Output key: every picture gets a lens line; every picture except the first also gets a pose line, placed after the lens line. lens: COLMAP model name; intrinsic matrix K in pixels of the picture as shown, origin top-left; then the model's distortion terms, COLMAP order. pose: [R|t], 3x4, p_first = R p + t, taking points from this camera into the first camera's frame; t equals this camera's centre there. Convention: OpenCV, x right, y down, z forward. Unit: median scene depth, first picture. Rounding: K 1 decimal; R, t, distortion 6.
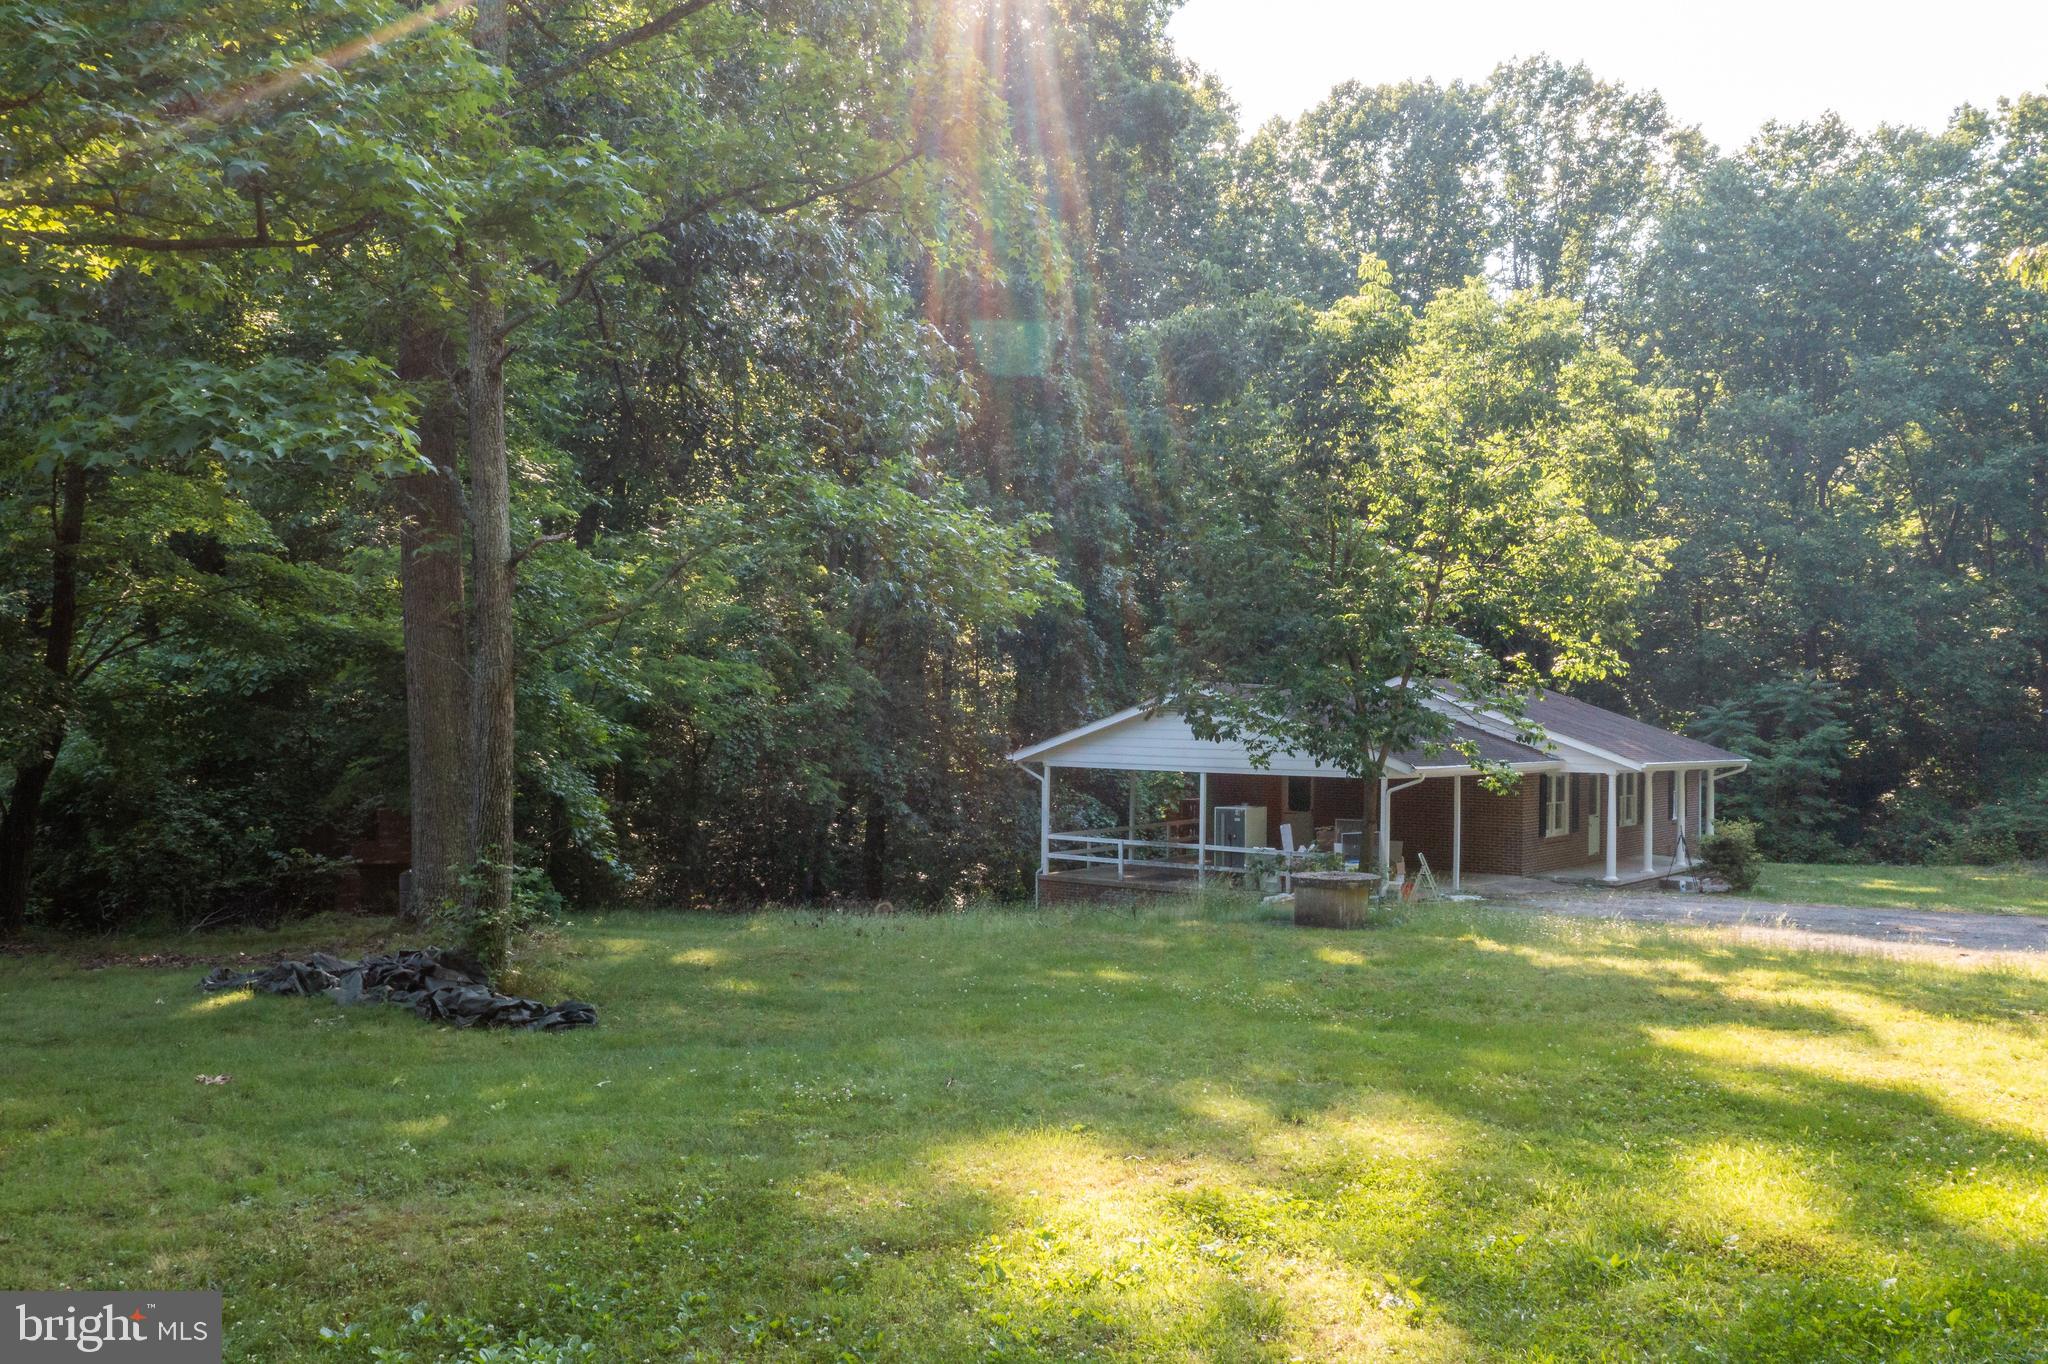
lens RADIAL K [[1652.0, 0, 1021.7], [0, 1652.0, 678.2], [0, 0, 1]] dist [-0.019021, 0.001631]
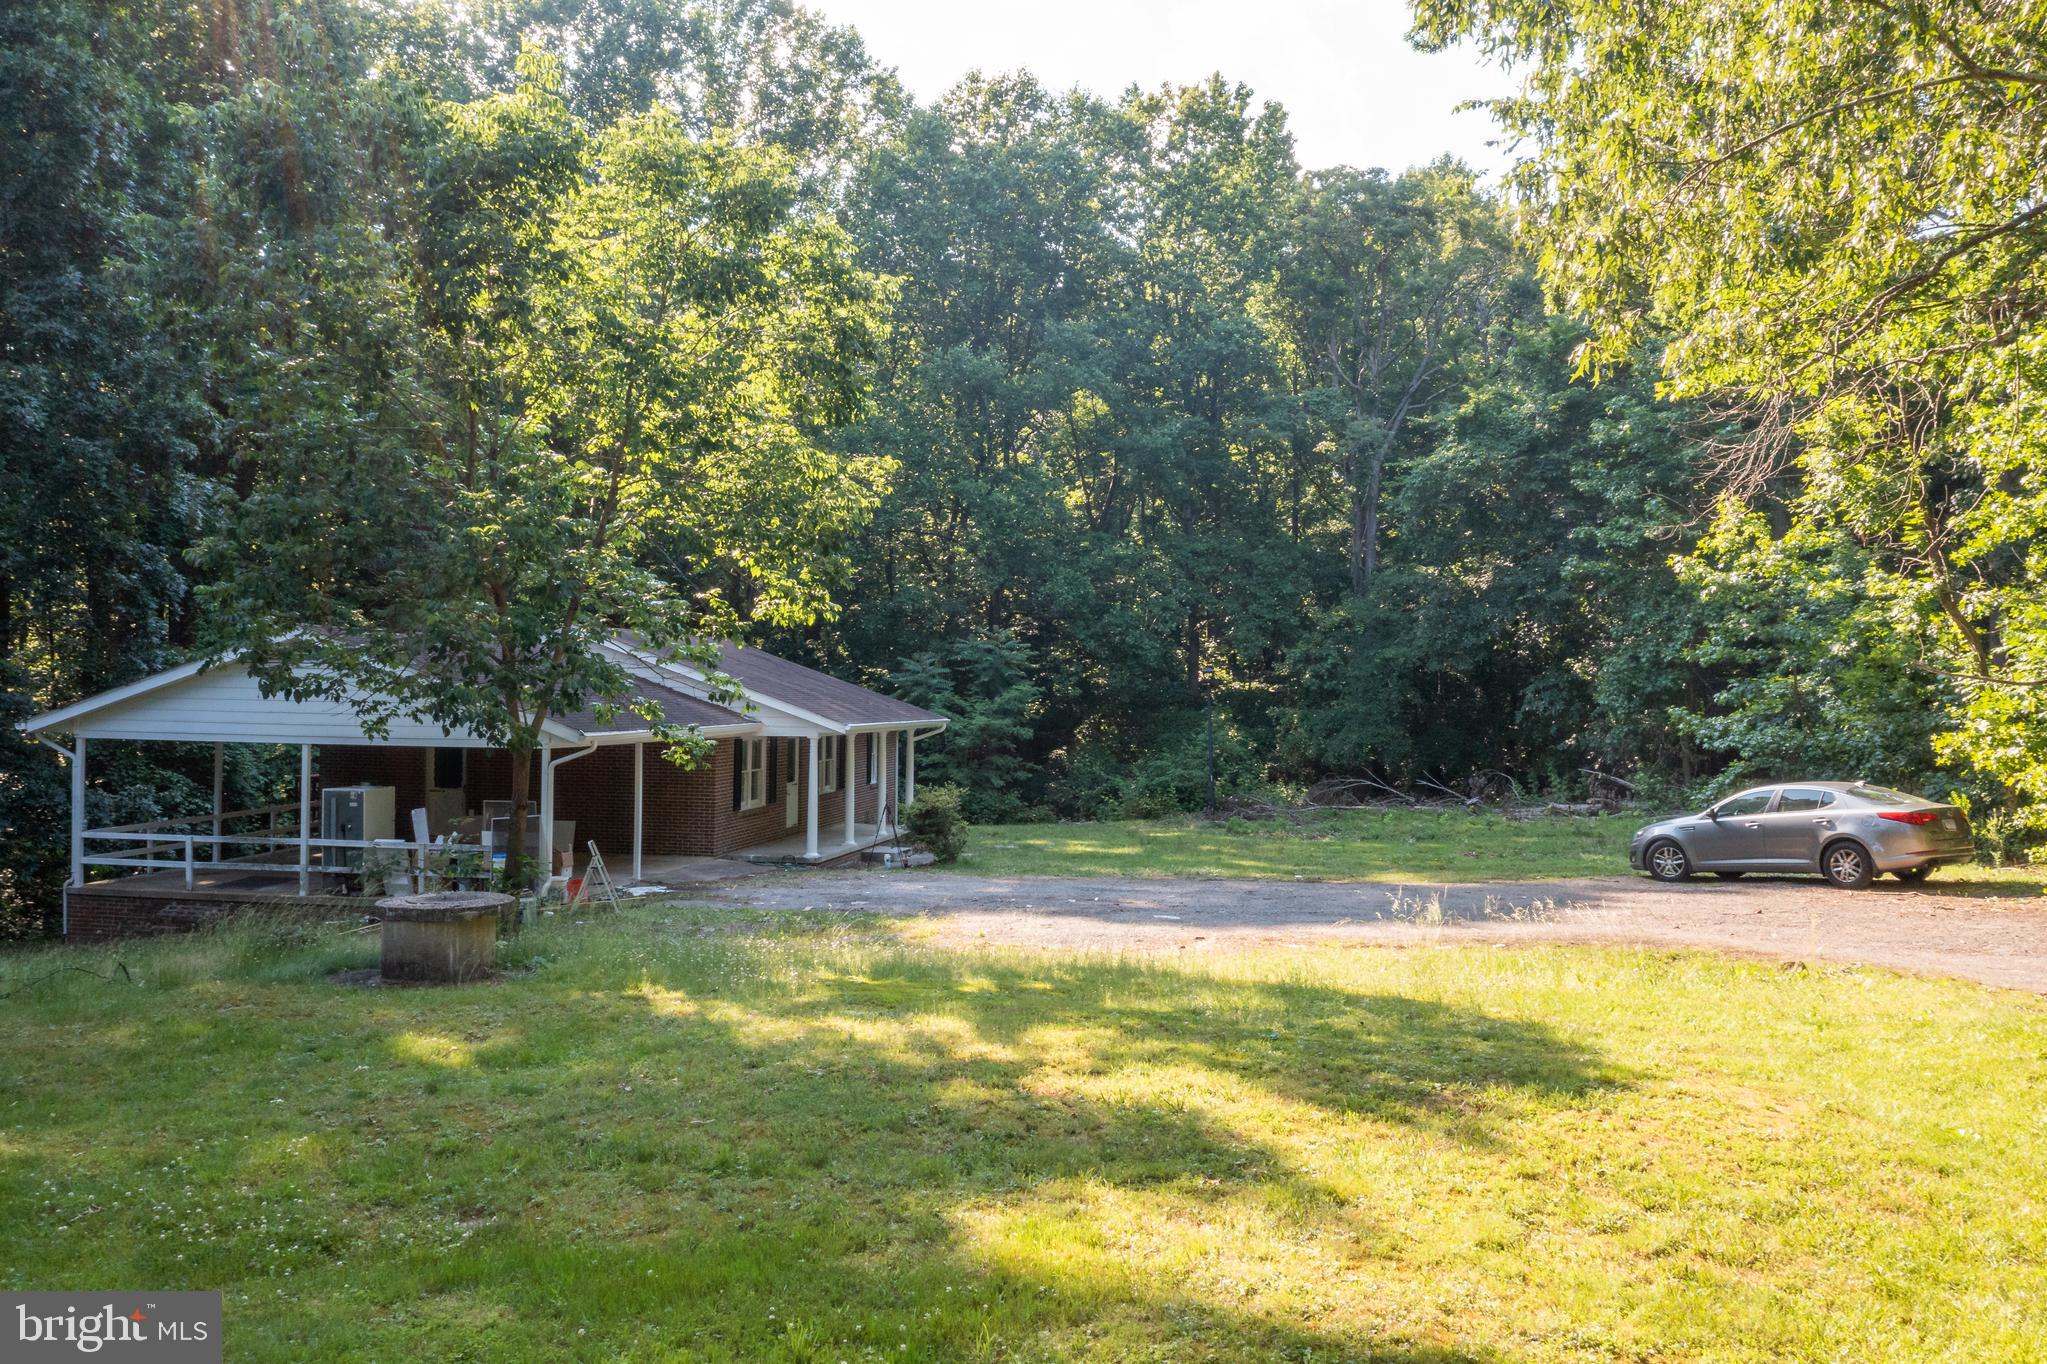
lens RADIAL K [[1651.2, 0, 1021.2], [0, 1651.2, 678.2], [0, 0, 1]] dist [-0.019021, 0.001631]
pose [[0.886978, 0.000882, 0.461811, 0.058158], [-0.011495, 0.999731, 0.020168, 0.008828], [-0.461668, -0.023197, 0.886749, 0.198869]]
